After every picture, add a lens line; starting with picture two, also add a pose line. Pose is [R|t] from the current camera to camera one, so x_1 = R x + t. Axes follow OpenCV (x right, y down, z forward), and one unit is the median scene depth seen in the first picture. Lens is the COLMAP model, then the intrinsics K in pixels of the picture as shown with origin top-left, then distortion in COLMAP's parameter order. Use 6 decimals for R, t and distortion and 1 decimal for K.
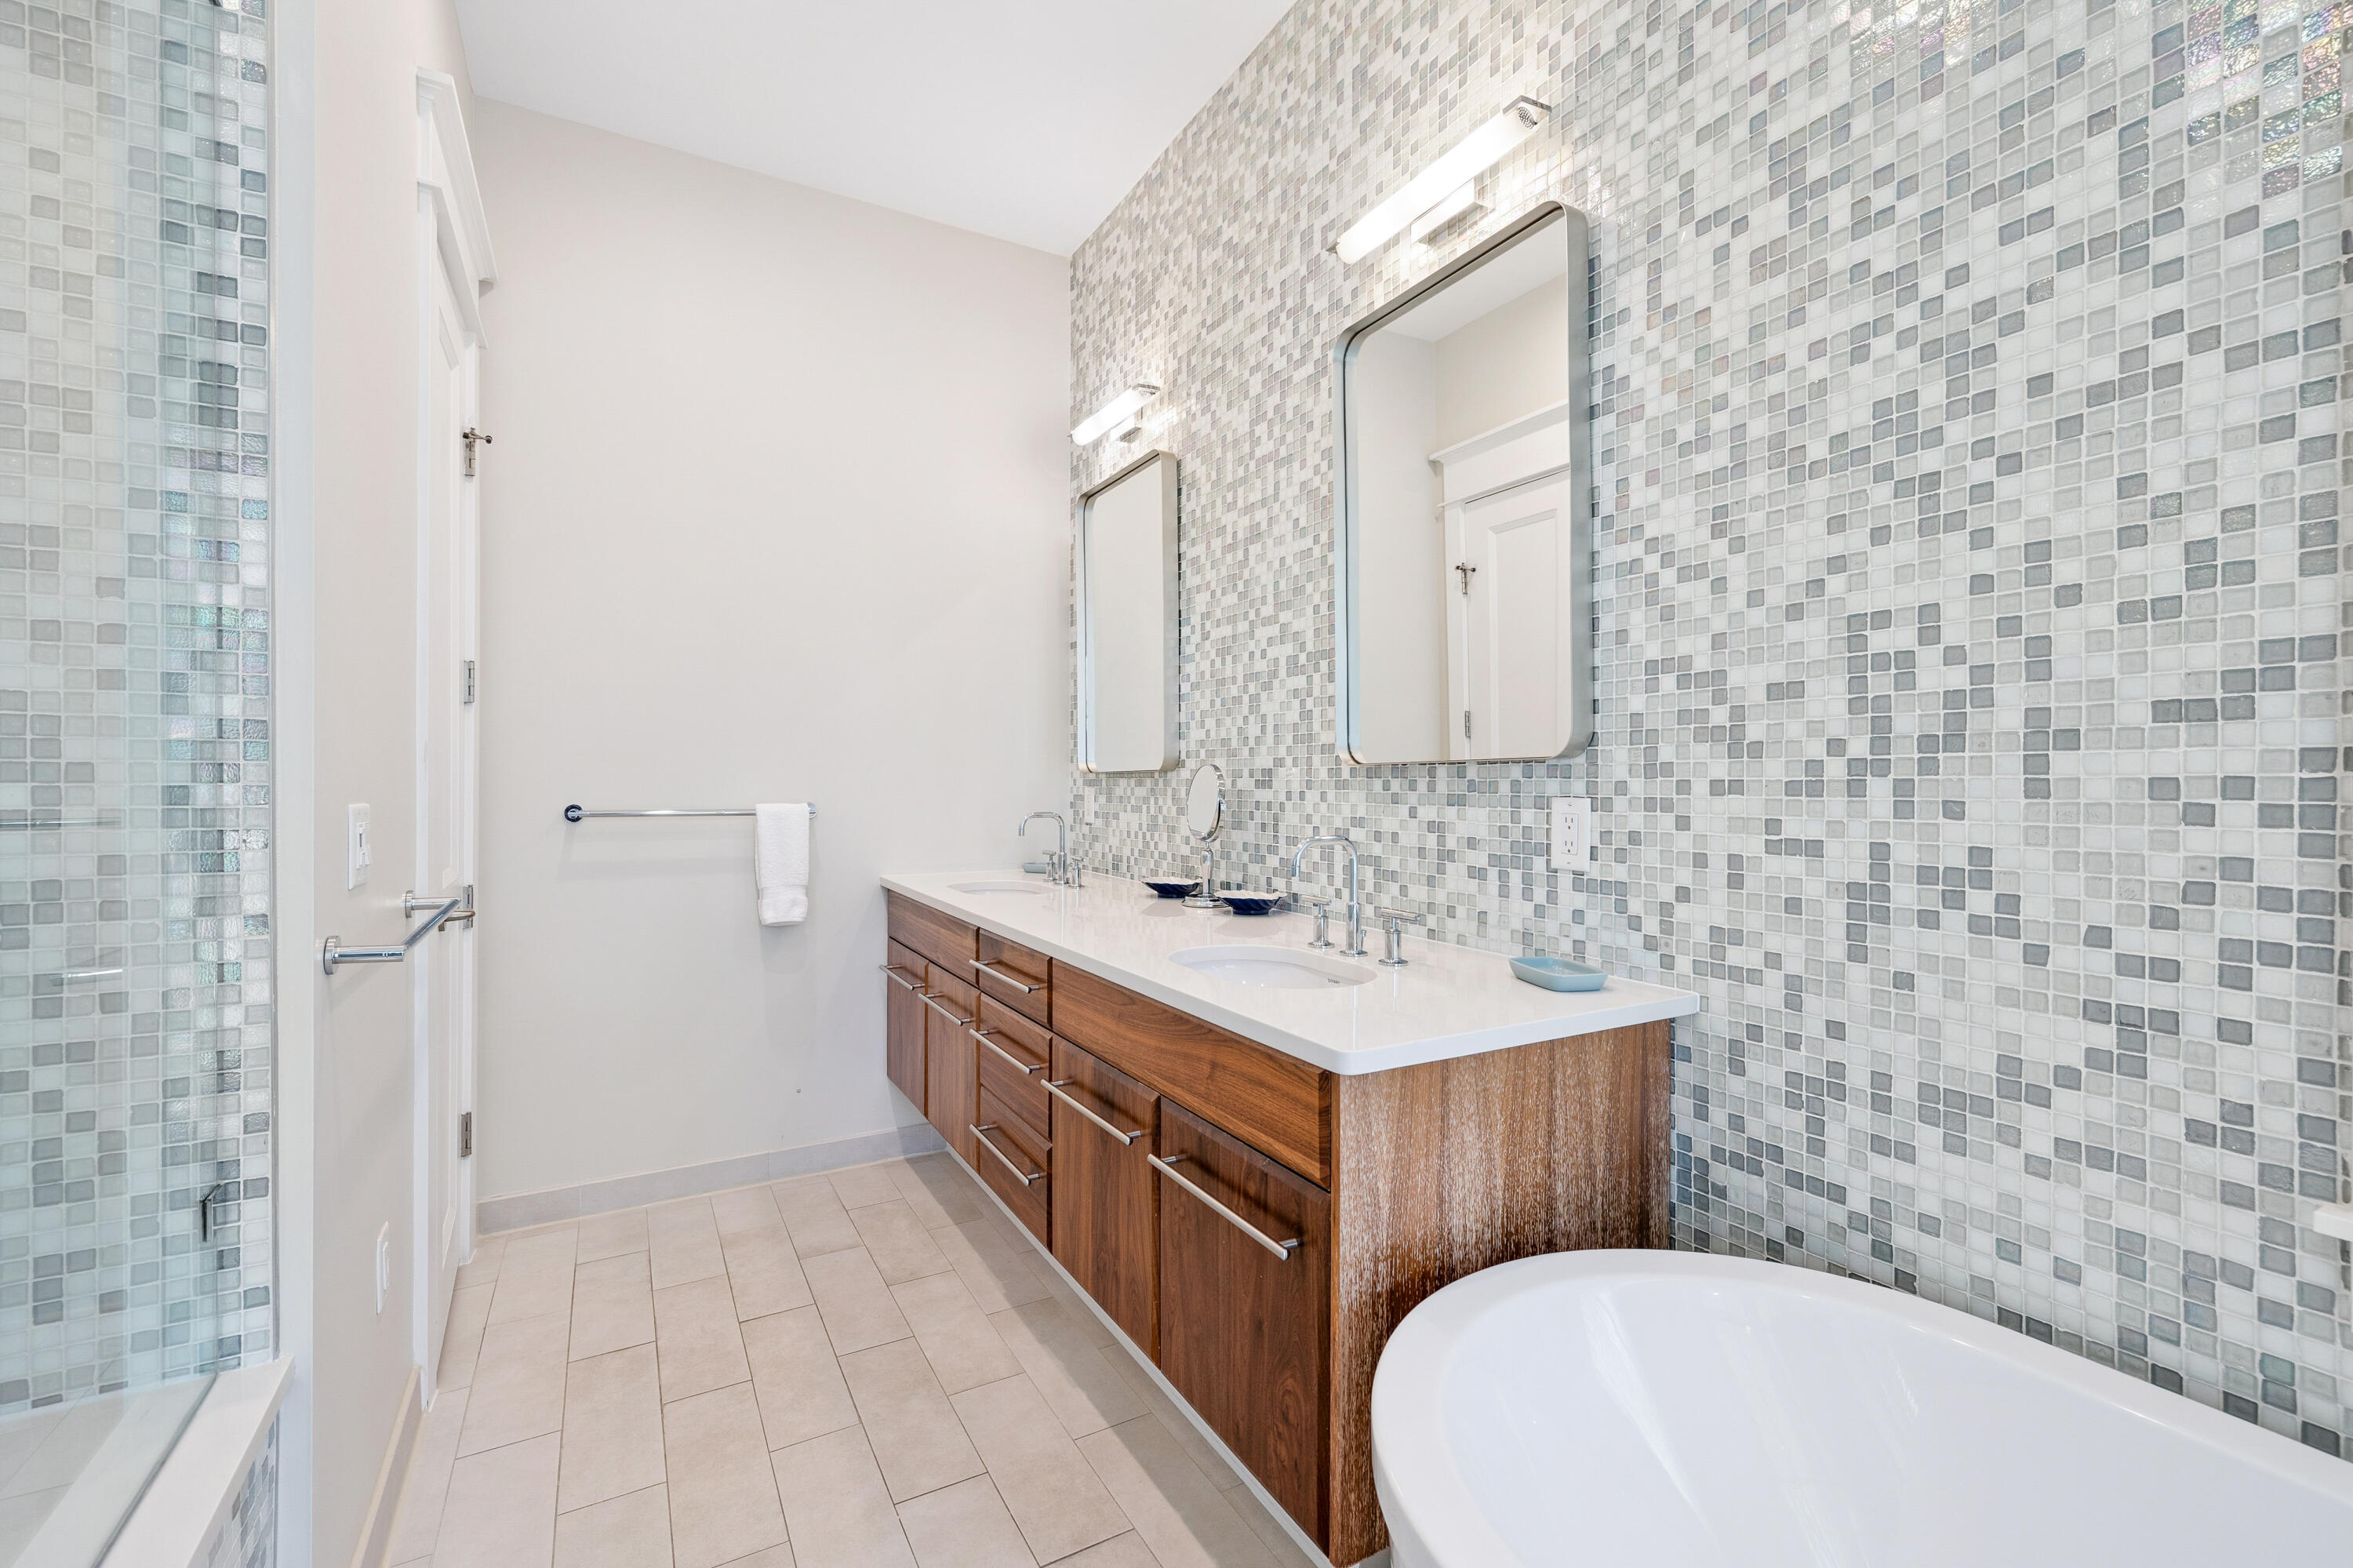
lens RADIAL K [[998.7, 0, 1180.0], [0, 998.7, 780.7], [0, 0, 1]] dist [0.009390, -0.004182]
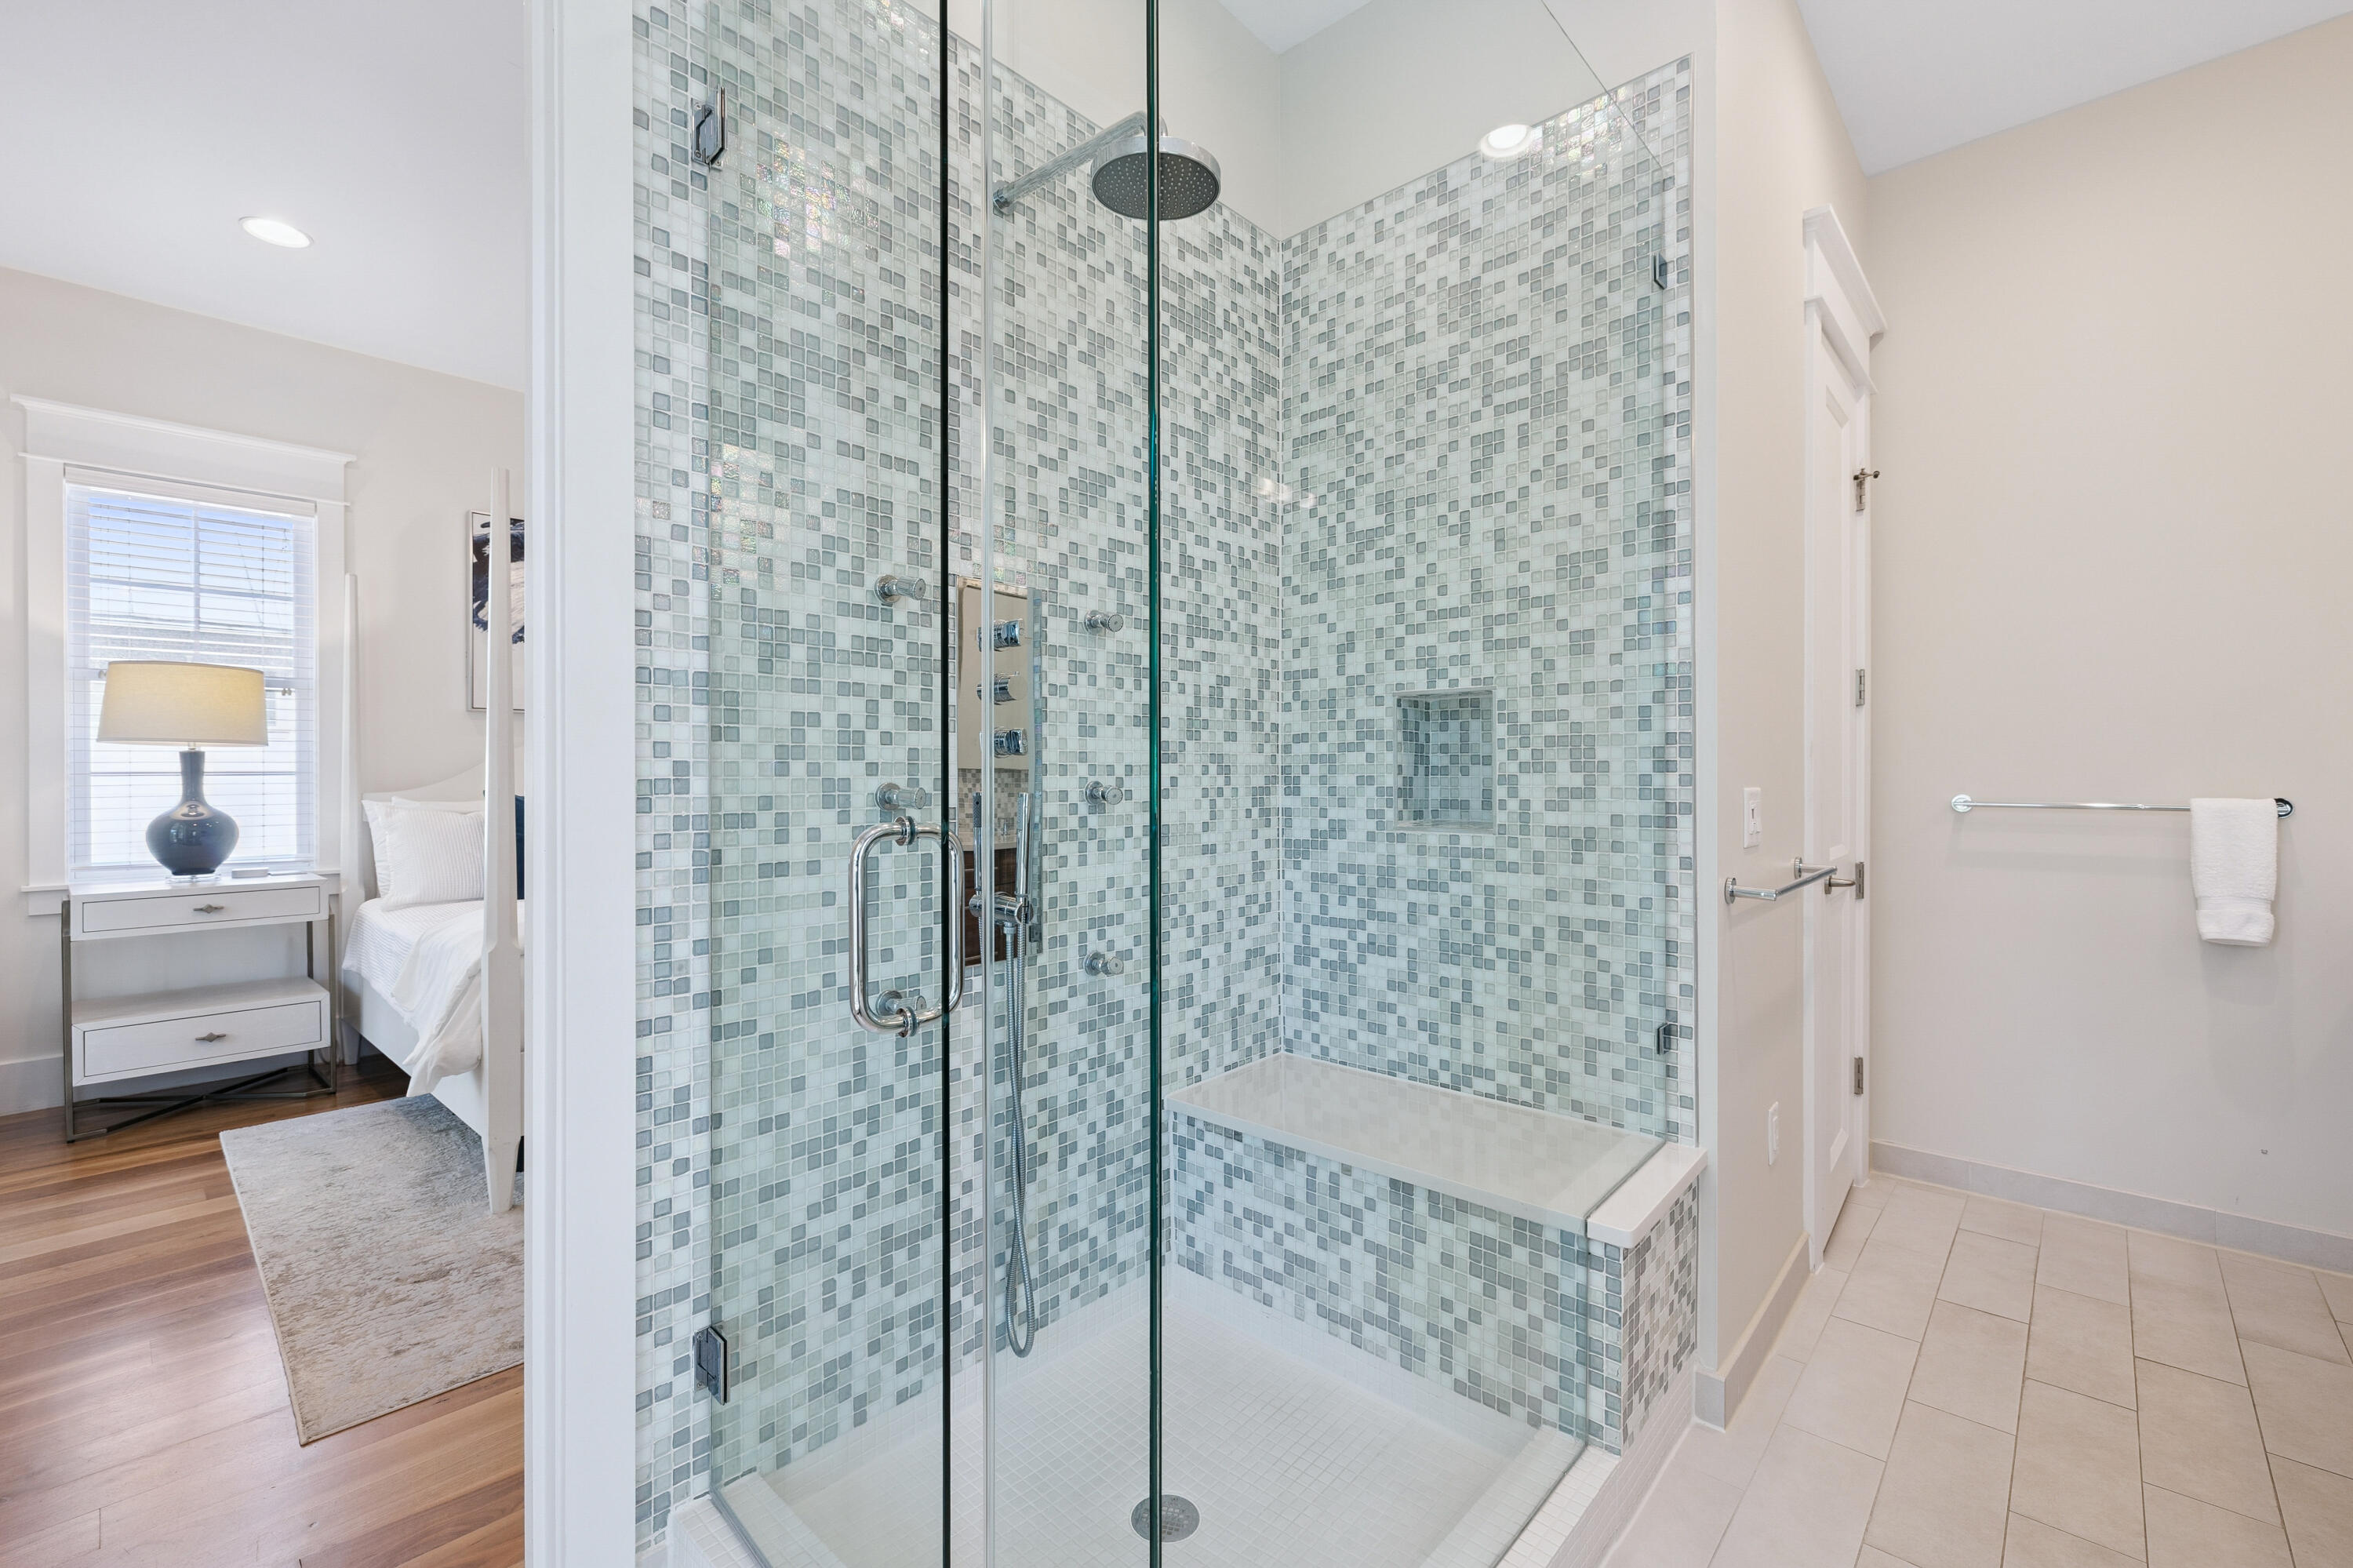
lens RADIAL K [[998.7, 0, 1180.0], [0, 998.7, 780.7], [0, 0, 1]] dist [0.009390, -0.004182]
pose [[0.308809, 0.002191, -0.951122, 0.318638], [0.002795, 0.999991, 0.003211, 0.007977], [0.951120, -0.003650, 0.308800, -0.228919]]
